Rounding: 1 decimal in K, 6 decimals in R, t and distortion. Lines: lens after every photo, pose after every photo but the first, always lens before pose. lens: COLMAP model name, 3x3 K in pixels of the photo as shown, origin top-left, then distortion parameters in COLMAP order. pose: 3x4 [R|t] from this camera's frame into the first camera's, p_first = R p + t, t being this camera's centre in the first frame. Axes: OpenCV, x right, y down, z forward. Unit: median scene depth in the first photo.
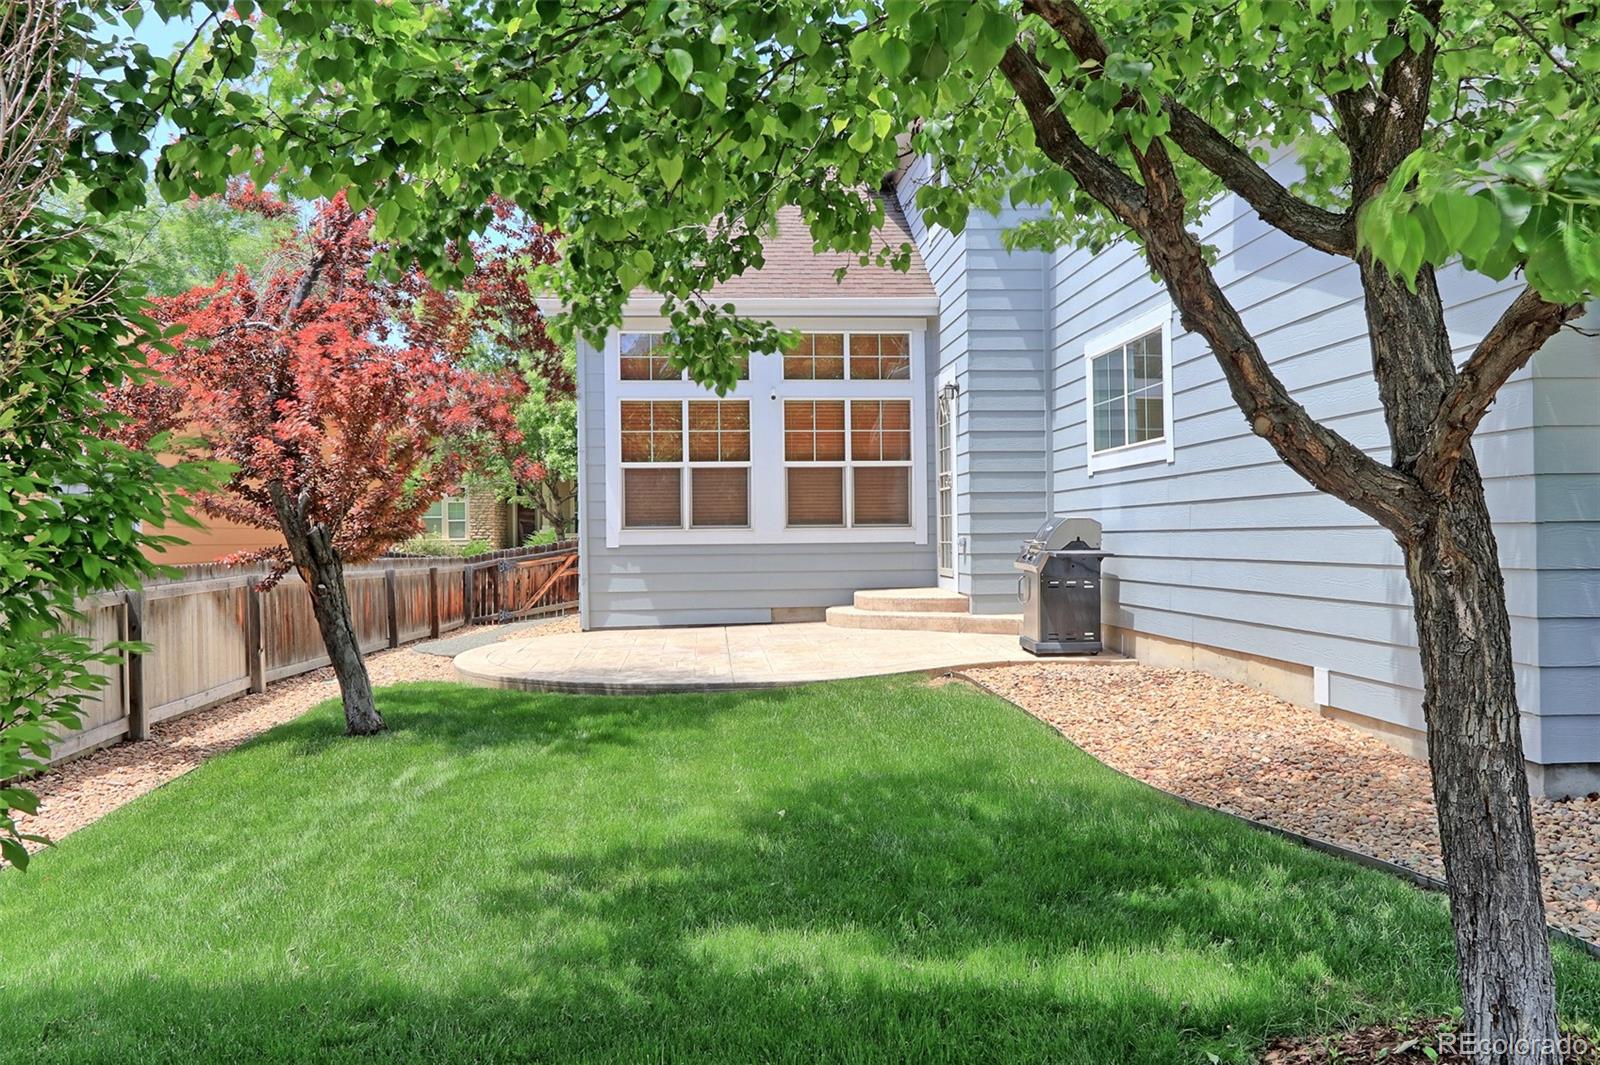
lens RADIAL K [[1269.9, 0, 800.0], [0, 1269.9, 532.5], [0, 0, 1]] dist [-0.005390, -0.000919]
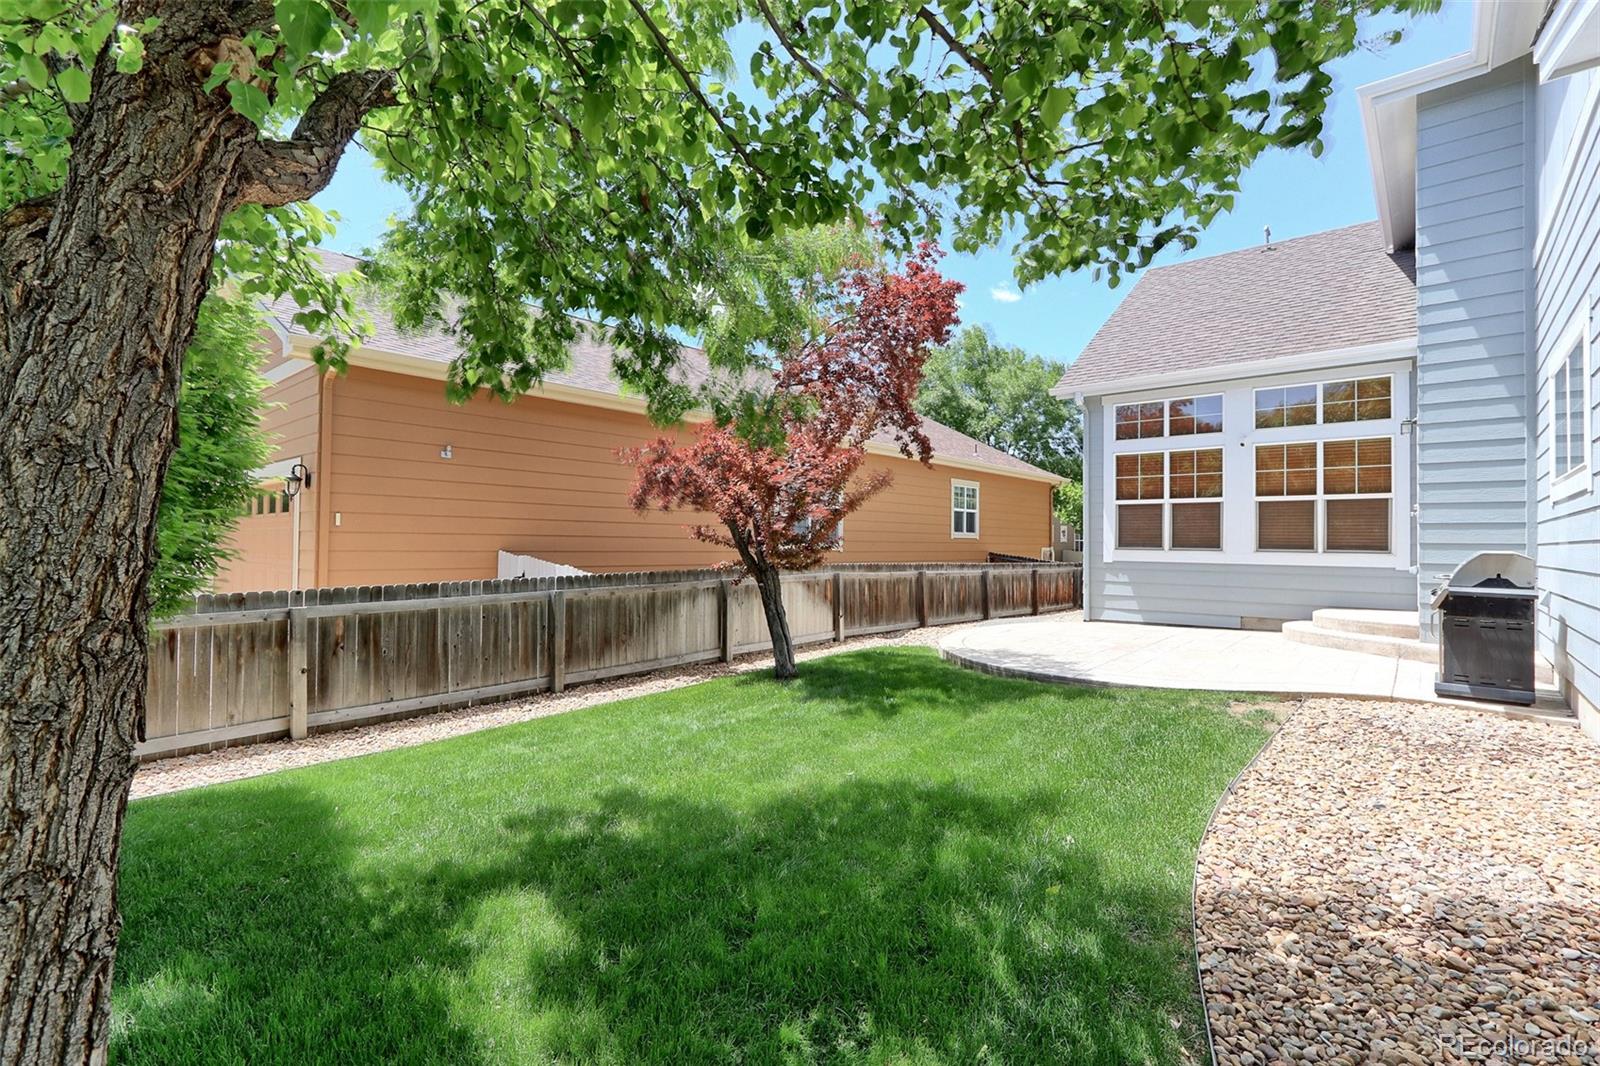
lens RADIAL K [[735.5, 0, 800.0], [0, 735.5, 533.0], [0, 0, 1]] dist [0.000135, 0.000439]
pose [[0.698699, 0.009230, -0.715356, 0.188633], [-0.016026, 0.999868, -0.002752, -0.012524], [0.715236, 0.013387, 0.698754, 0.202566]]
